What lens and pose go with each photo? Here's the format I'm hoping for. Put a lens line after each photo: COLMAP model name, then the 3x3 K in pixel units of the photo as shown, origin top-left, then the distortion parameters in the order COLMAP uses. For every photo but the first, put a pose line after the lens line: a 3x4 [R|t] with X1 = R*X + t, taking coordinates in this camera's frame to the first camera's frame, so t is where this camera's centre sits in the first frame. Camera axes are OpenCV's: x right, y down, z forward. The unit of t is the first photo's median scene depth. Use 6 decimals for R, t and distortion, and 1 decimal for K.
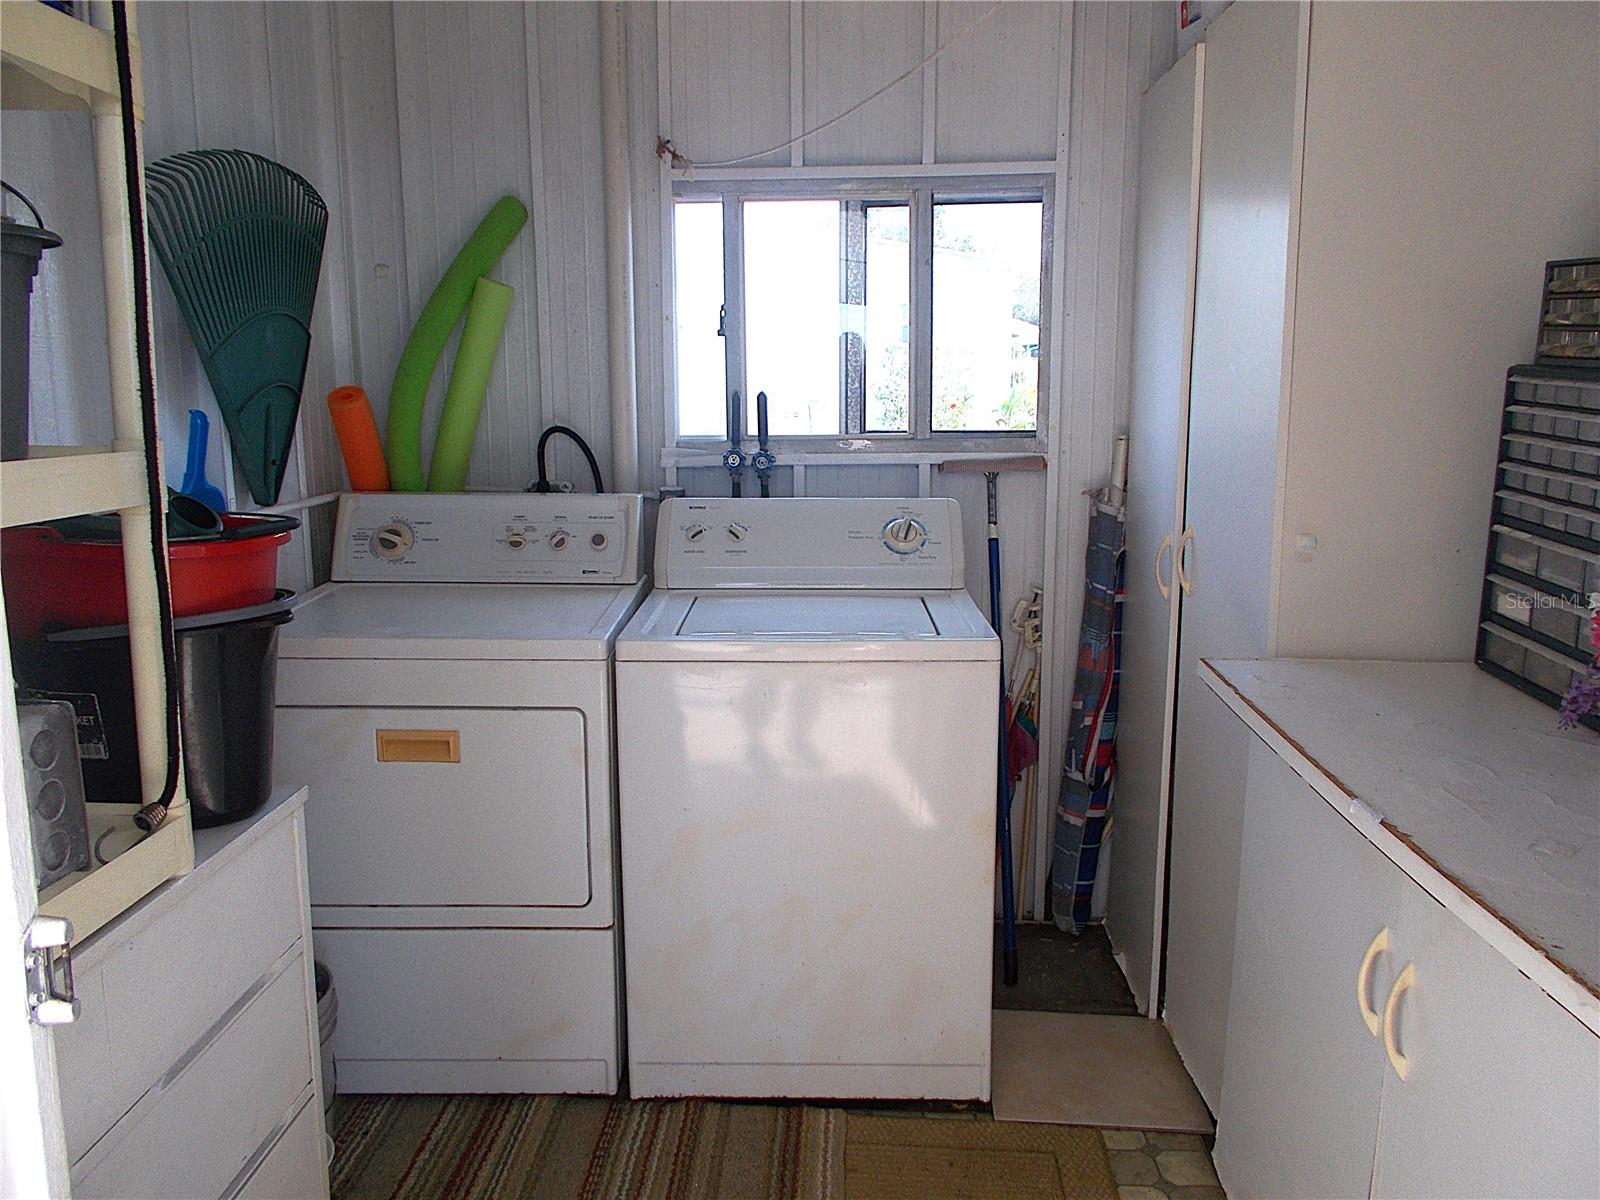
lens RADIAL K [[1231.7, 0, 811.9], [0, 1231.7, 596.4], [0, 0, 1]] dist [0.005497, 0.000805]
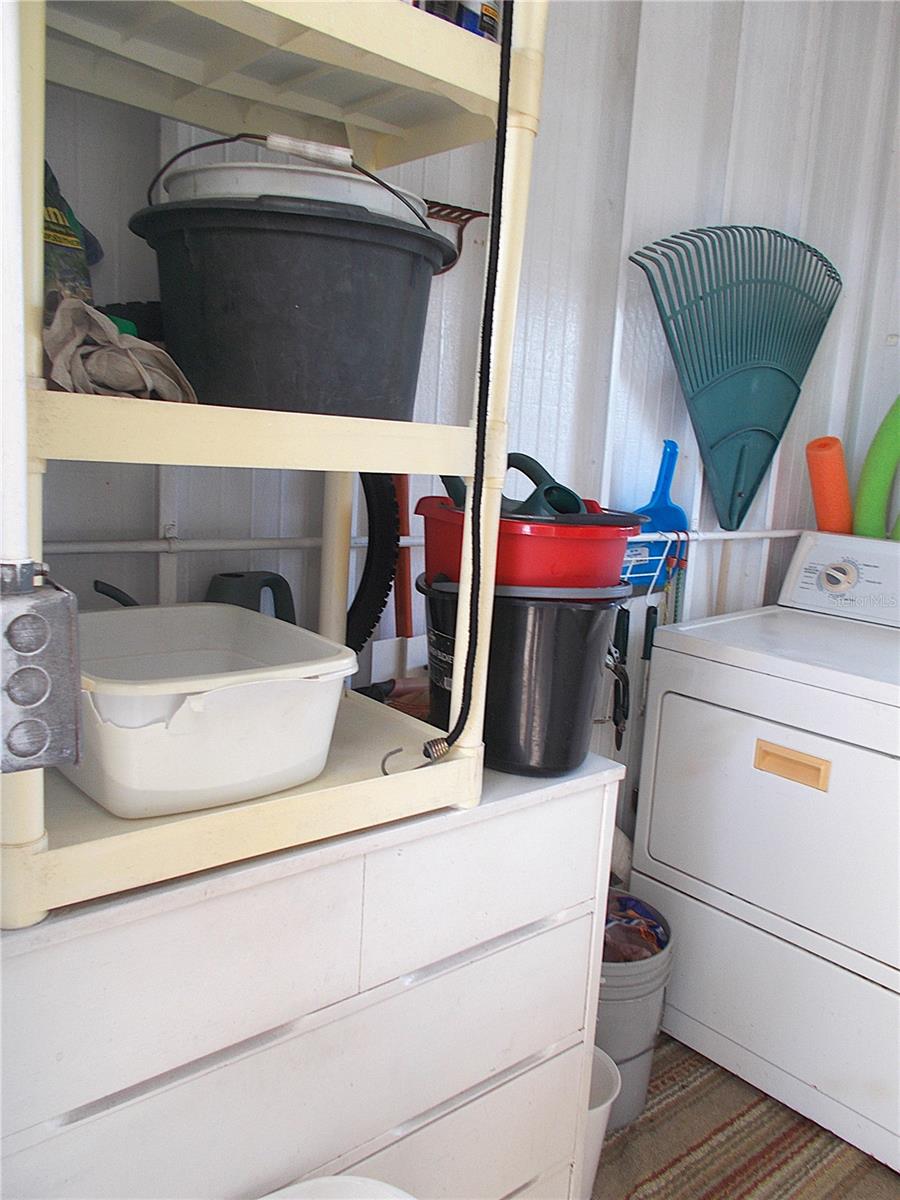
lens RADIAL K [[923.7, 0, 488.8], [0, 923.7, 602.3], [0, 0, 1]] dist [0.005497, 0.000805]
pose [[0.674417, 0.161330, -0.720510, 0.048292], [-0.187883, 0.981212, 0.043841, -0.001337], [0.714046, 0.105805, 0.692057, 0.215248]]
